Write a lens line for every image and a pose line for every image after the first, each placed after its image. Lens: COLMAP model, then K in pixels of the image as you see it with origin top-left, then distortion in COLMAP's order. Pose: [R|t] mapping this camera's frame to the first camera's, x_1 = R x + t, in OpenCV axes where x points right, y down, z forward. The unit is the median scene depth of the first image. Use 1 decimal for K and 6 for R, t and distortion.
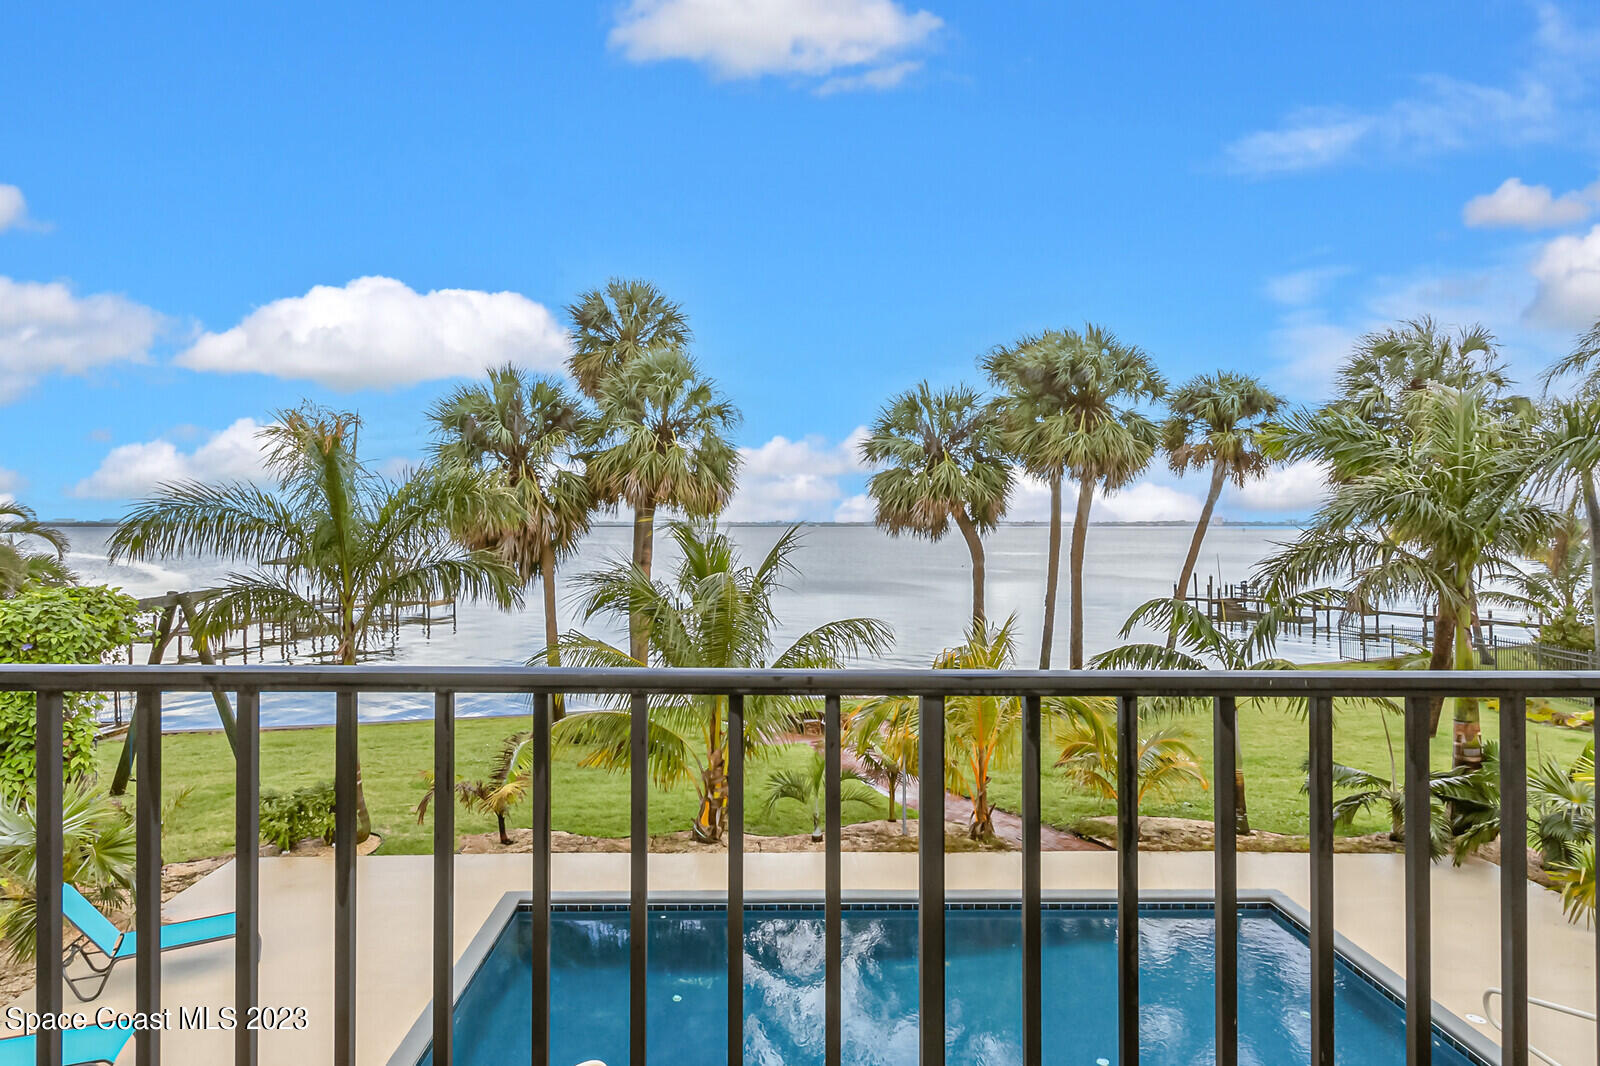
lens RADIAL K [[893.0, 0, 757.6], [0, 893.0, 524.1], [0, 0, 1]] dist [0.013562, -0.001610]
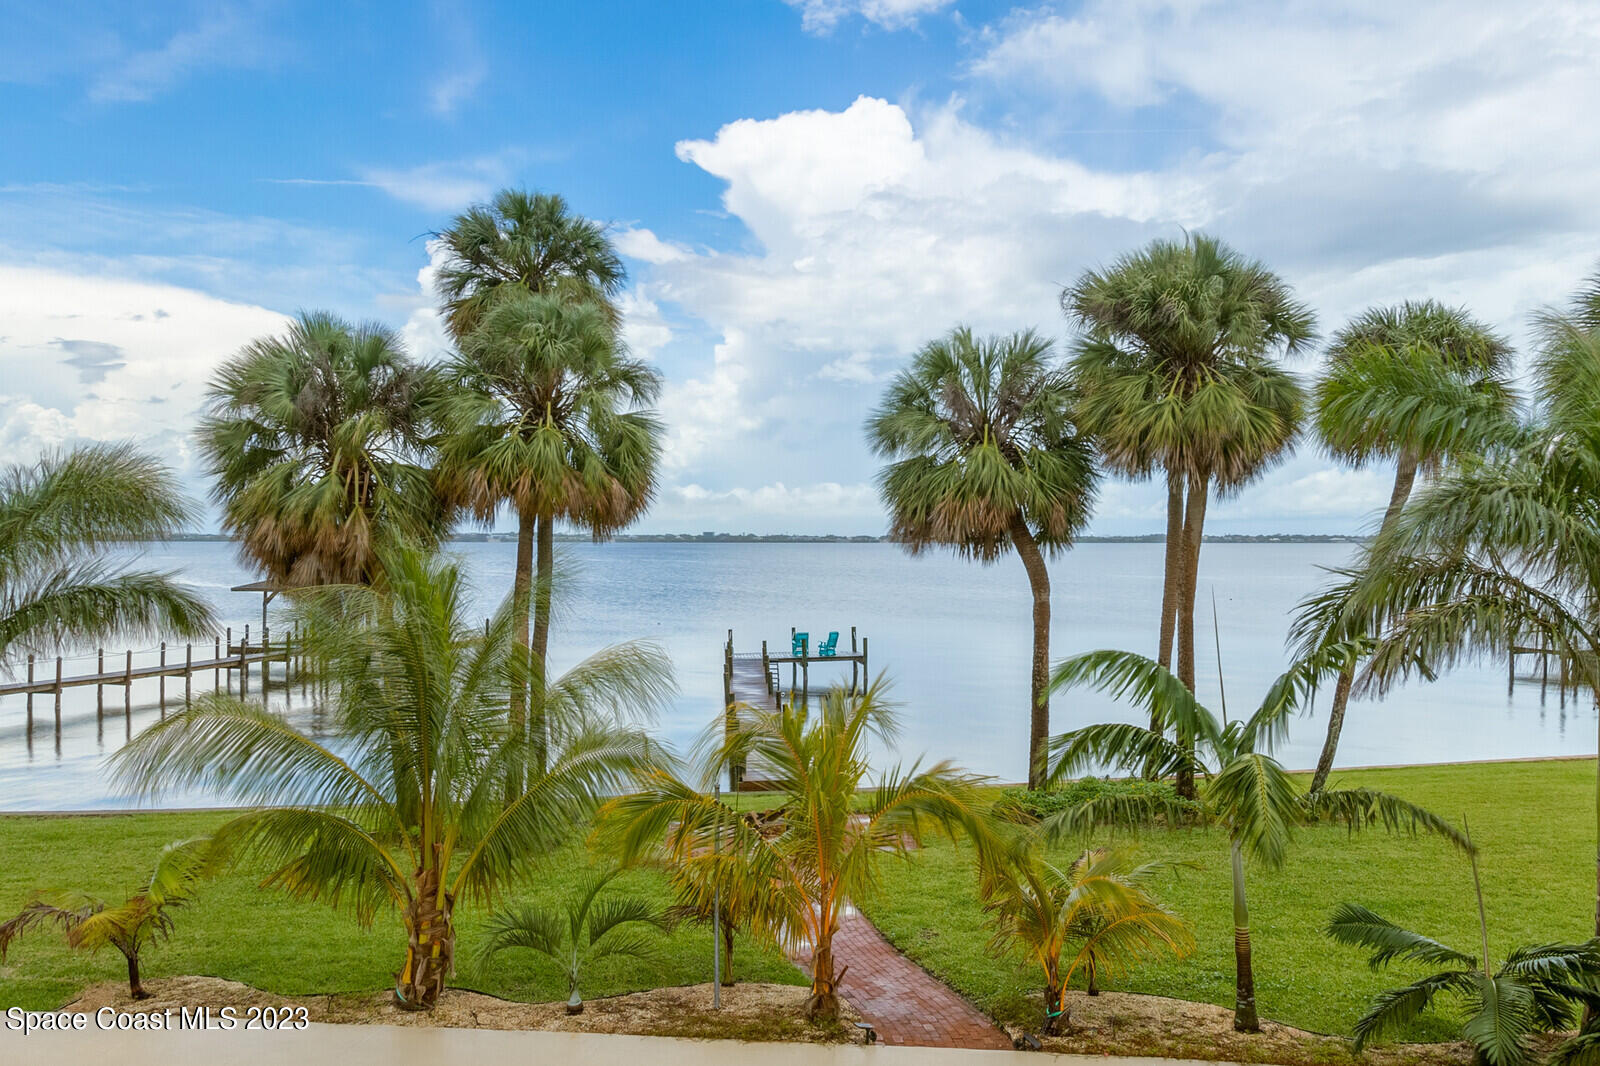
lens RADIAL K [[1222.9, 0, 857.6], [0, 1222.9, 550.0], [0, 0, 1]] dist [0.015881, 0.006293]
pose [[0.993021, 0.001421, -0.117928, 0.251010], [-0.000382, 0.999961, 0.008829, 0.000609], [0.117936, -0.008722, 0.992983, 0.078038]]
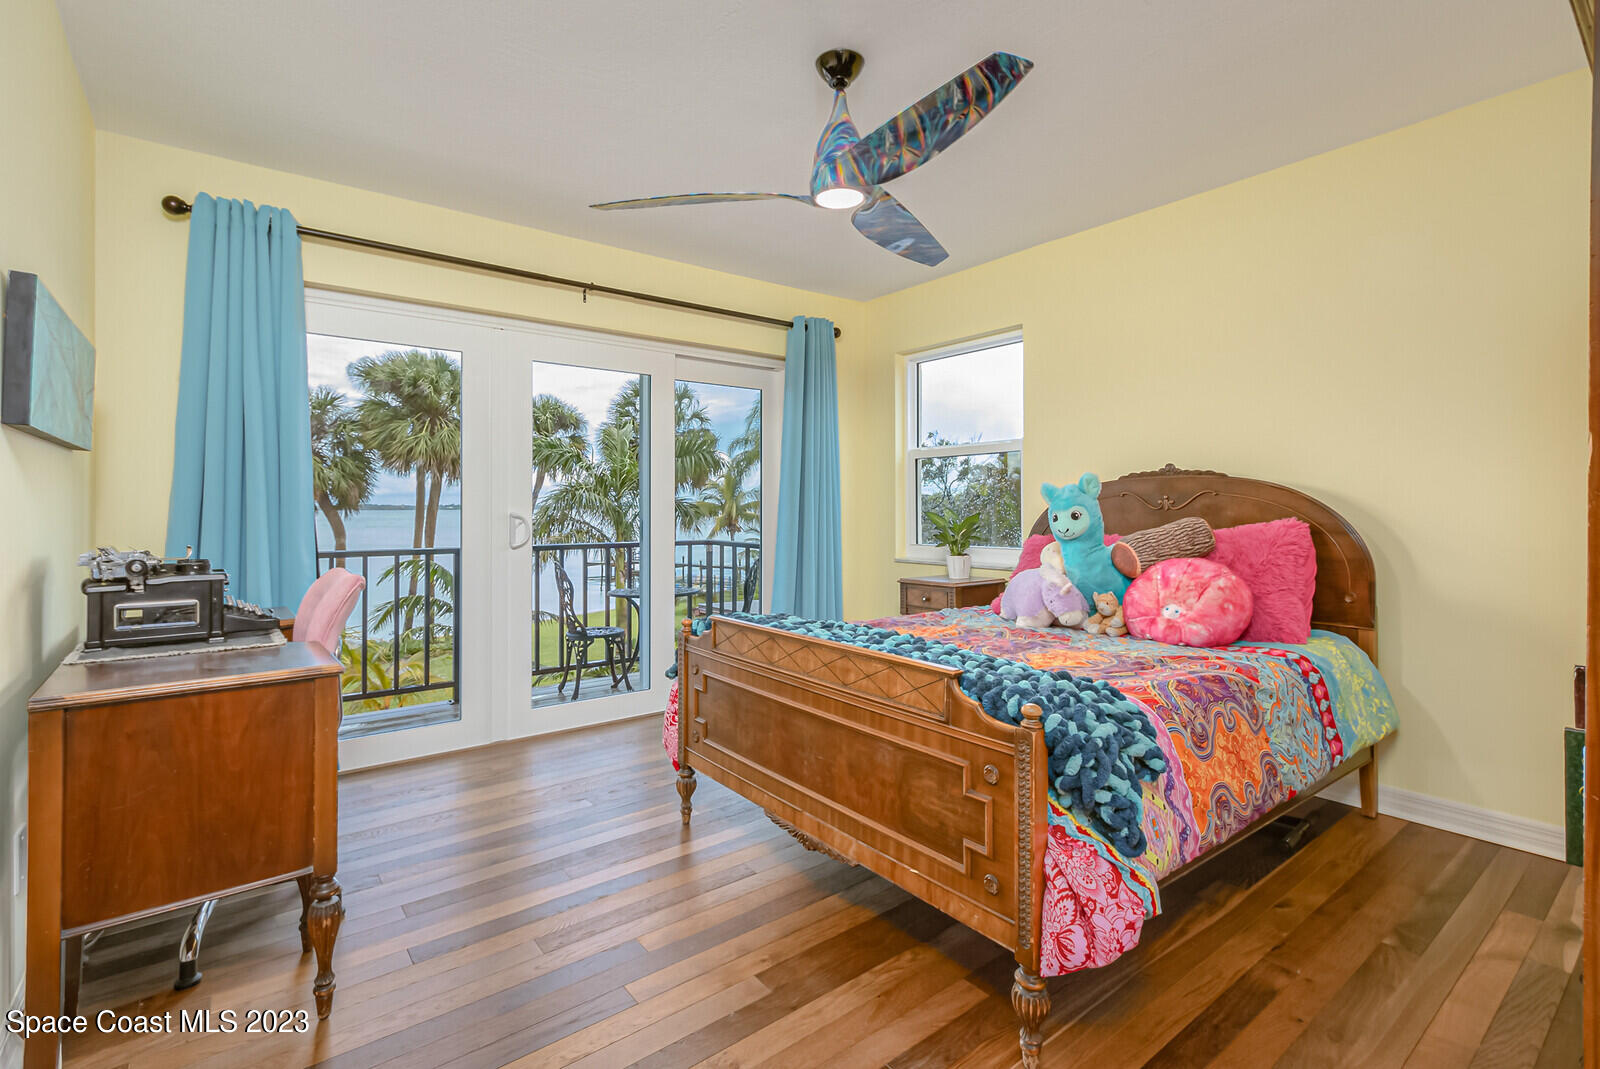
lens RADIAL K [[758.6, 0, 807.6], [0, 758.6, 508.9], [0, 0, 1]] dist [-0.000991, -0.001409]
pose [[0.796383, -0.001362, 0.604792, 0.153356], [0.001267, 0.999999, 0.000583, 0.002318], [-0.604792, 0.000302, 0.796384, -0.187804]]
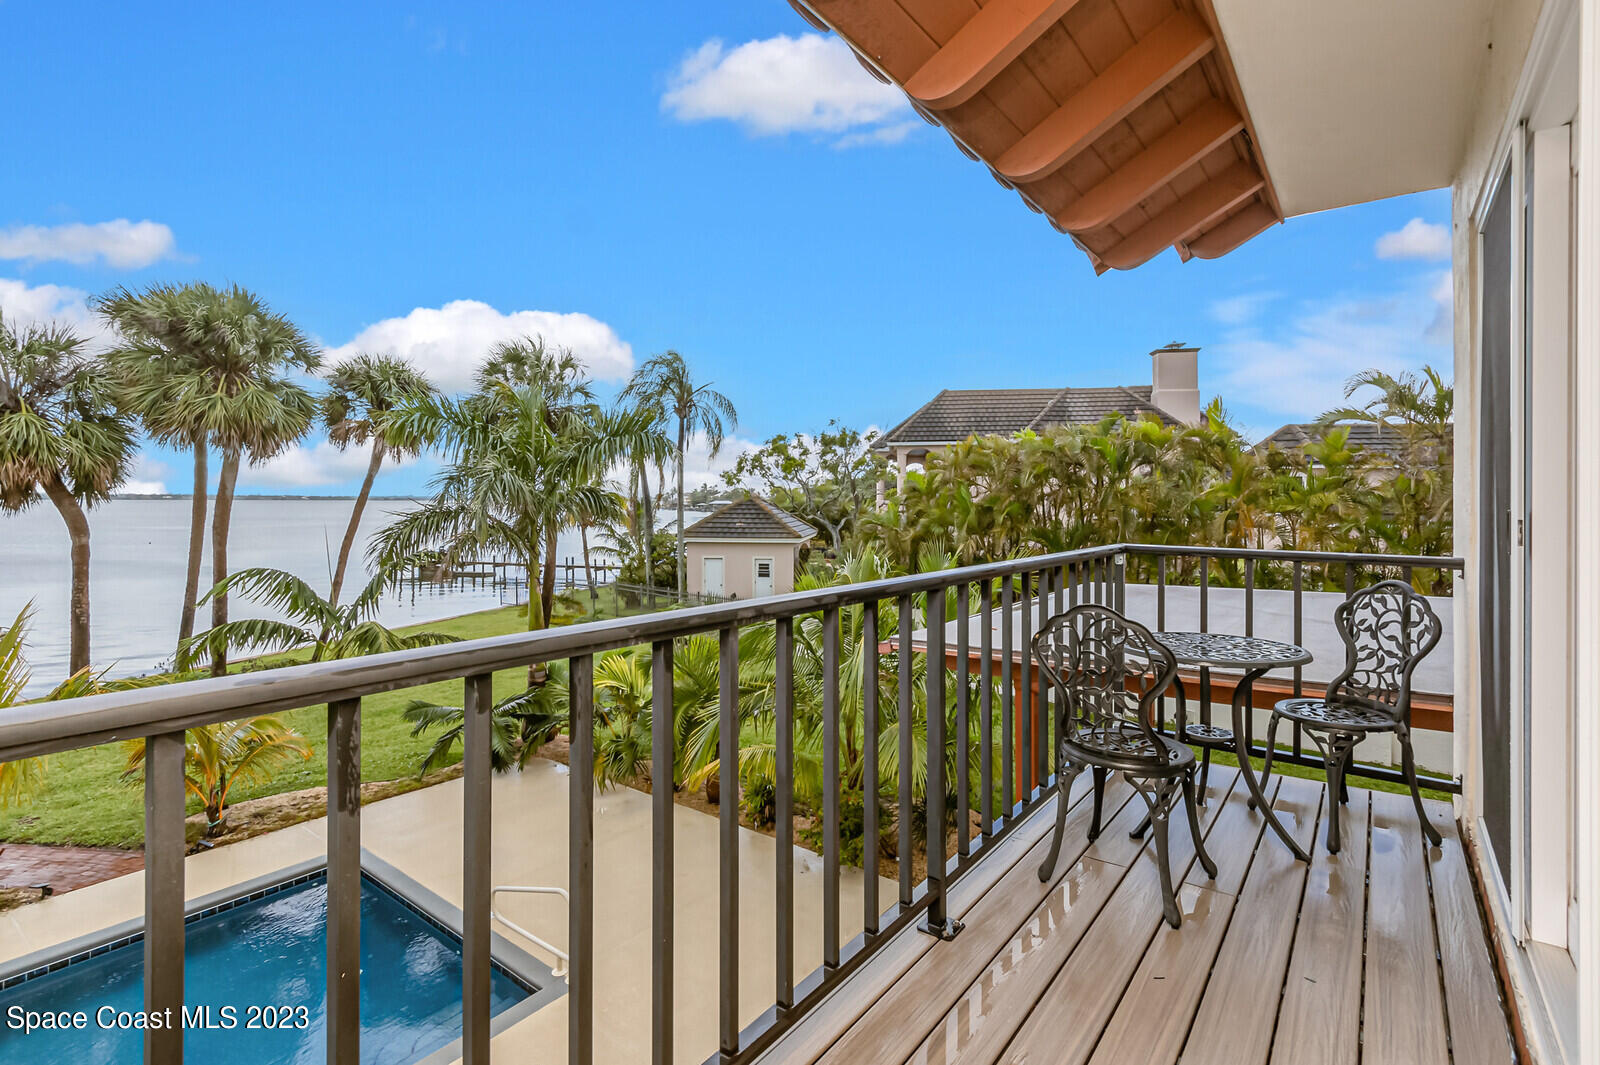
lens RADIAL K [[758.6, 0, 804.2], [0, 758.6, 503.6], [0, 0, 1]] dist [-0.000991, -0.001409]
pose [[0.608770, 0.001012, 0.793346, 0.111489], [-0.005877, 0.999977, 0.003235, 0.003656], [-0.793325, -0.006632, 0.608763, 0.033404]]
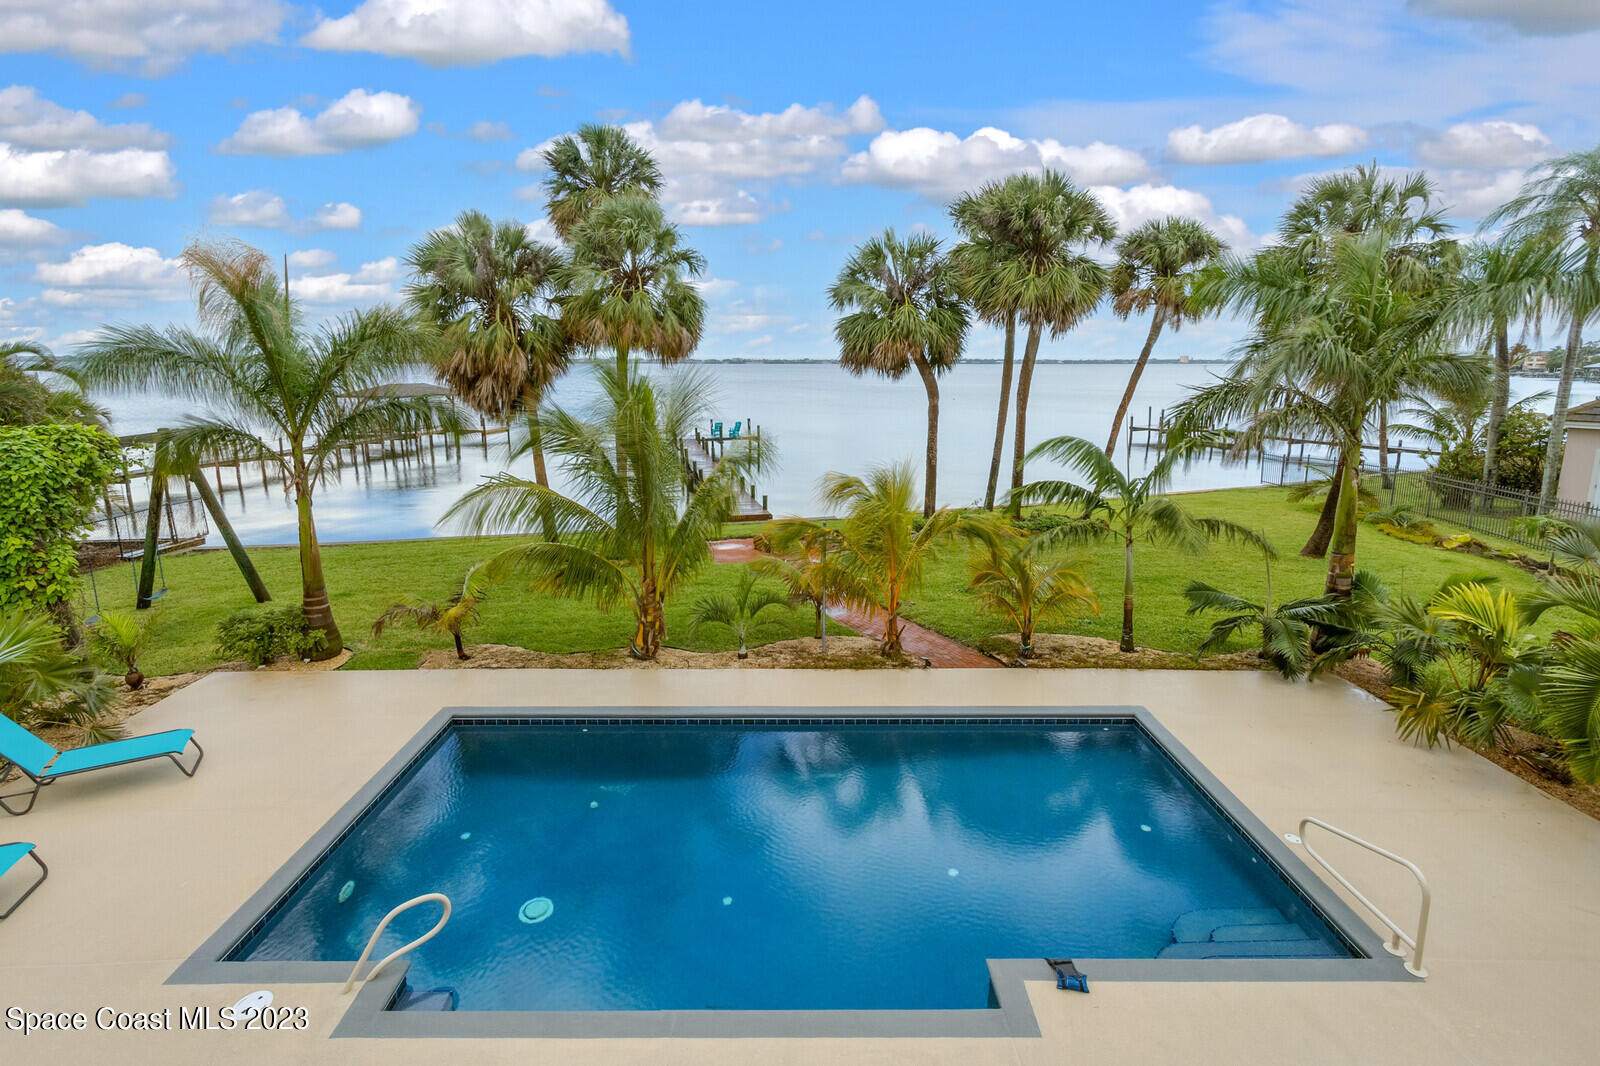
lens RADIAL K [[750.2, 0, 787.4], [0, 750.2, 502.8], [0, 0, 1]] dist [0.013418, -0.002358]
pose [[0.999984, 0.002694, -0.005016, 0.082746], [-0.001719, 0.982711, 0.185139, -0.005243], [0.005428, -0.185127, 0.982700, 0.077215]]
